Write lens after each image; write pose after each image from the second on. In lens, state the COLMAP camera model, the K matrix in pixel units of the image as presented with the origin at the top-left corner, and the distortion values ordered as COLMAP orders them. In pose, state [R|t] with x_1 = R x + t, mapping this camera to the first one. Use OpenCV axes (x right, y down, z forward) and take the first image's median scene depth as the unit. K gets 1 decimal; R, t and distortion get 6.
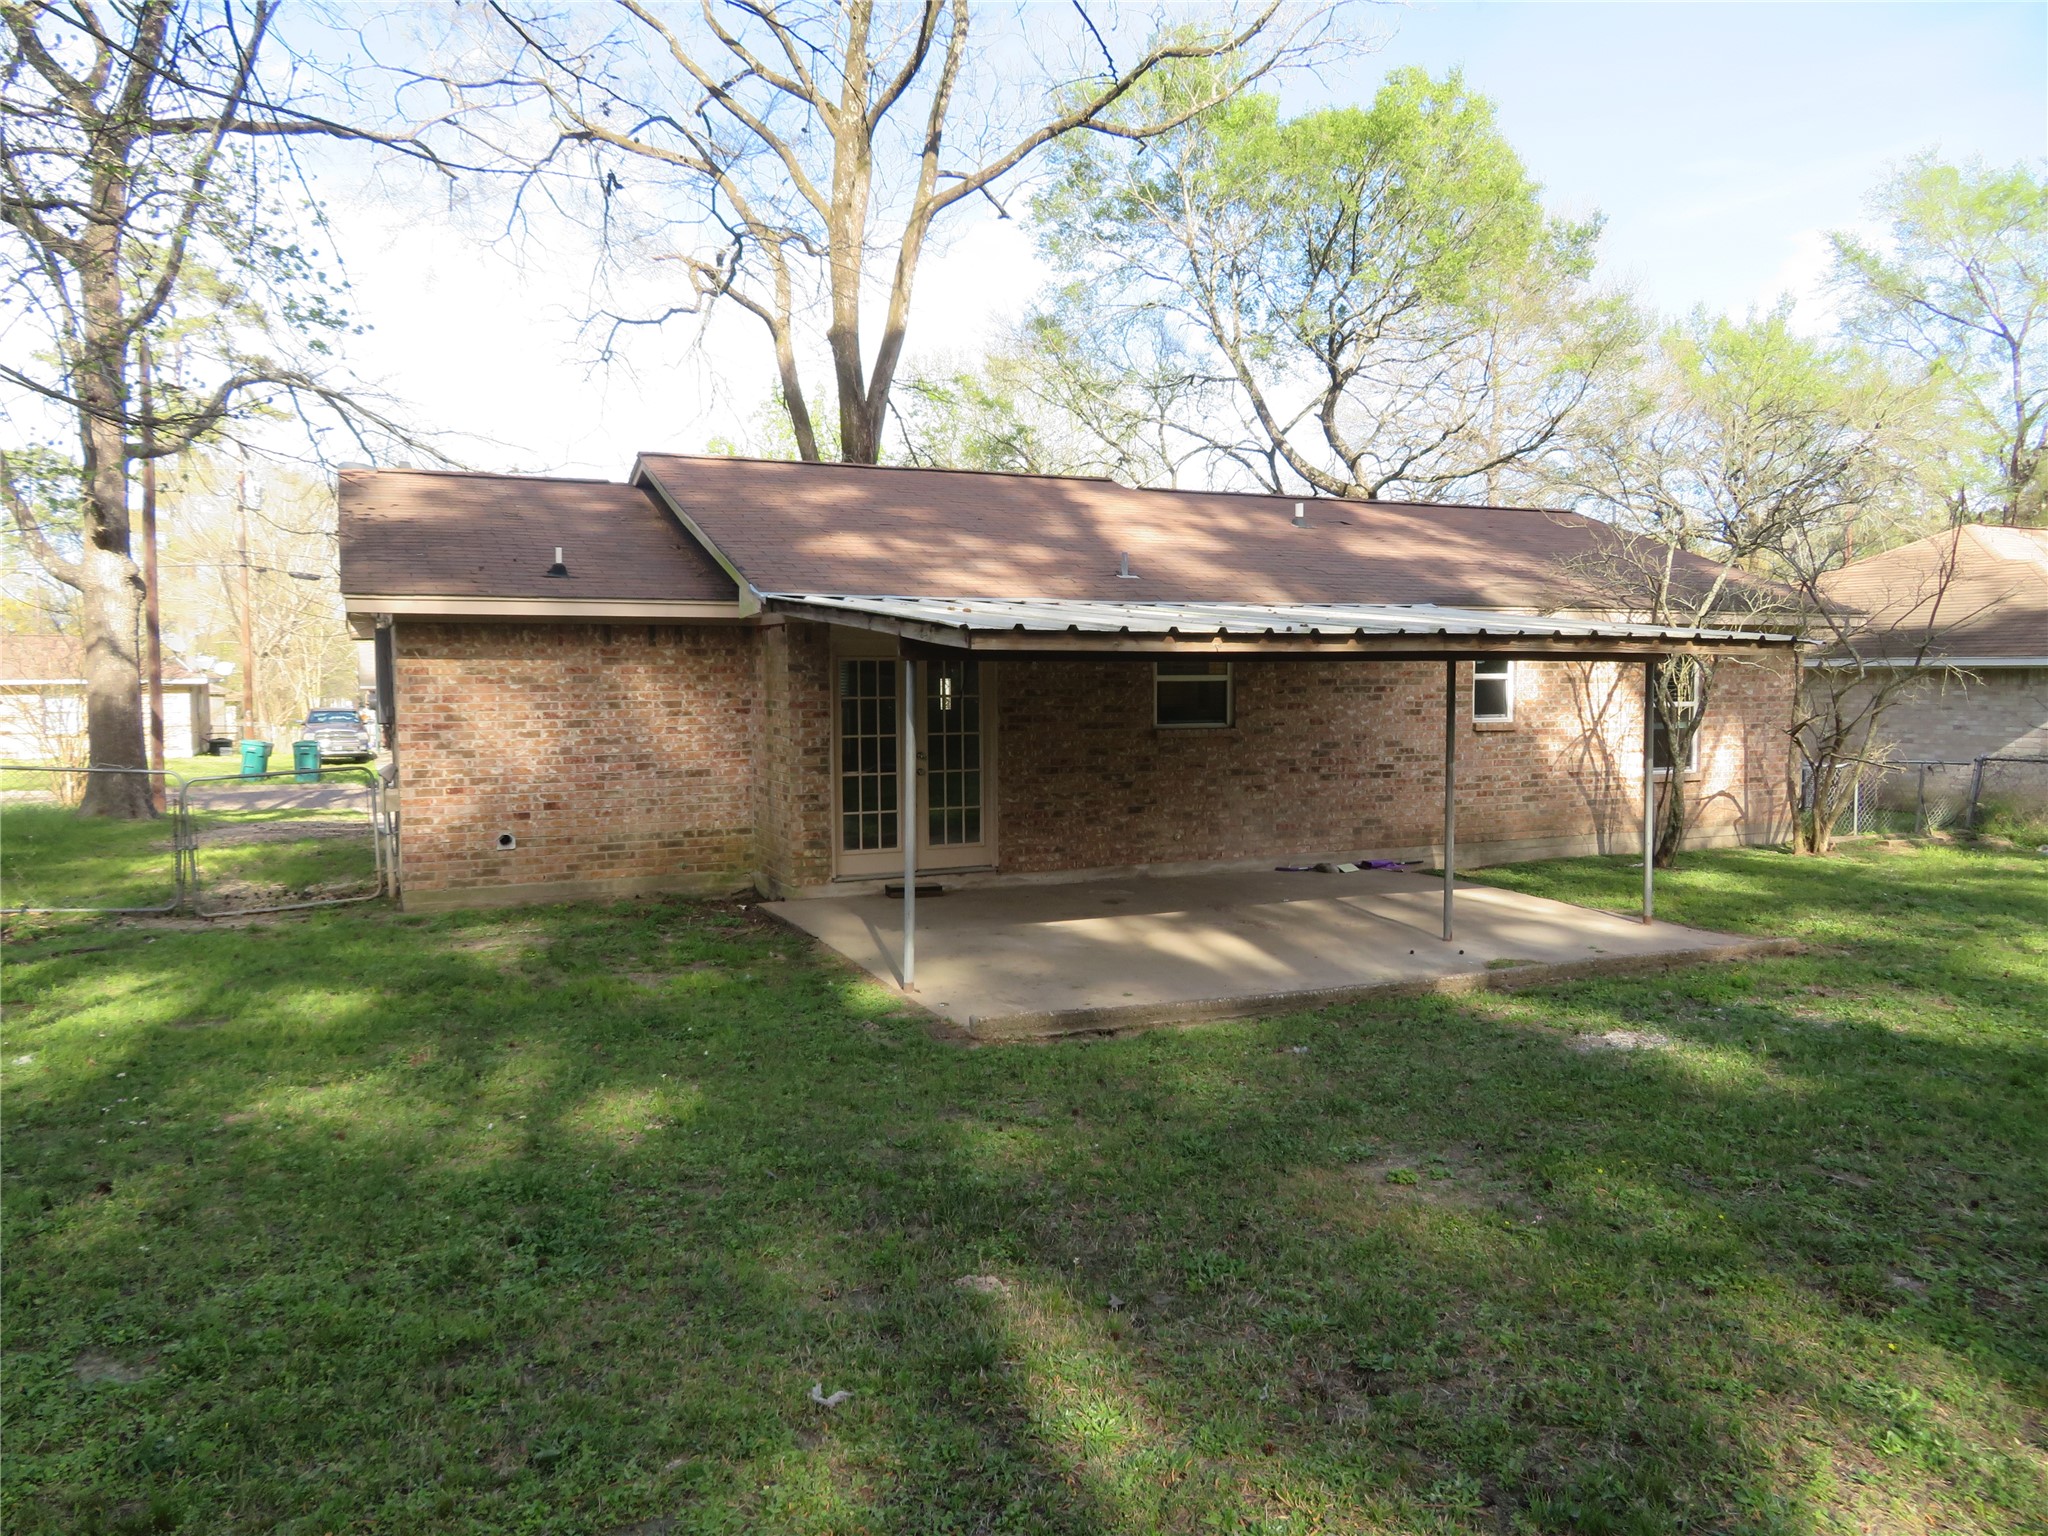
lens RADIAL K [[1469.7, 0, 1047.3], [0, 1469.7, 766.1], [0, 0, 1]] dist [-0.007365, 0.010923]
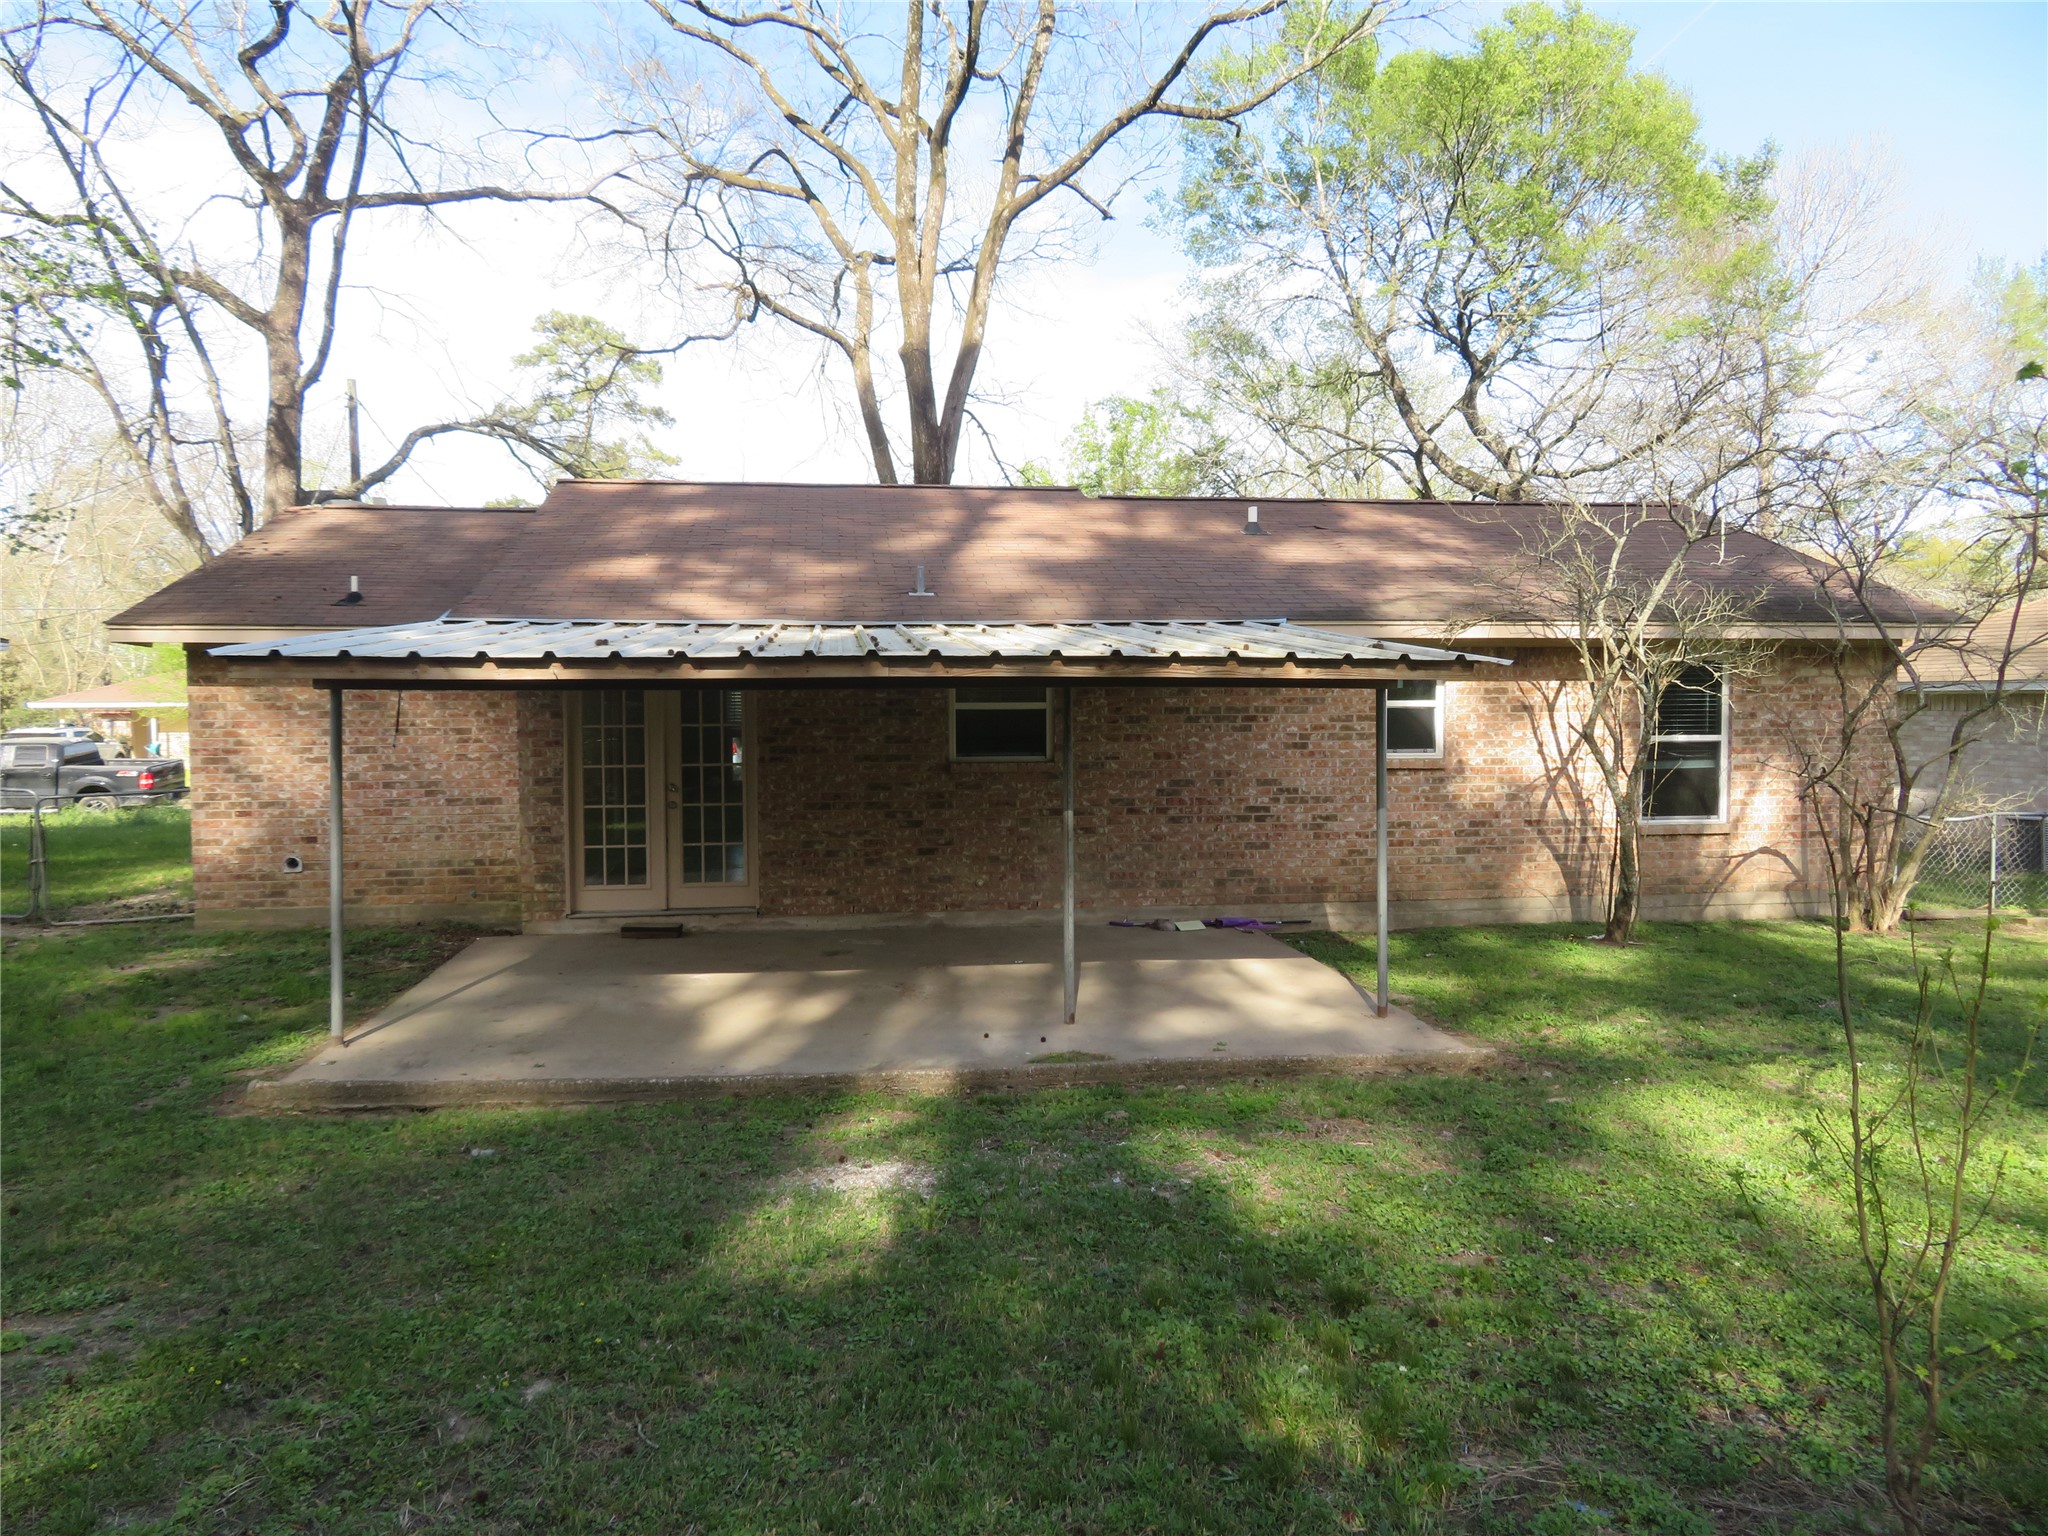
lens RADIAL K [[1469.7, 0, 1047.3], [0, 1469.7, 766.1], [0, 0, 1]] dist [-0.007365, 0.010923]
pose [[0.958442, 0.014179, -0.284934, 0.370046], [-0.018295, 0.999763, -0.011790, -0.012746], [0.284700, 0.016513, 0.958474, 0.147717]]
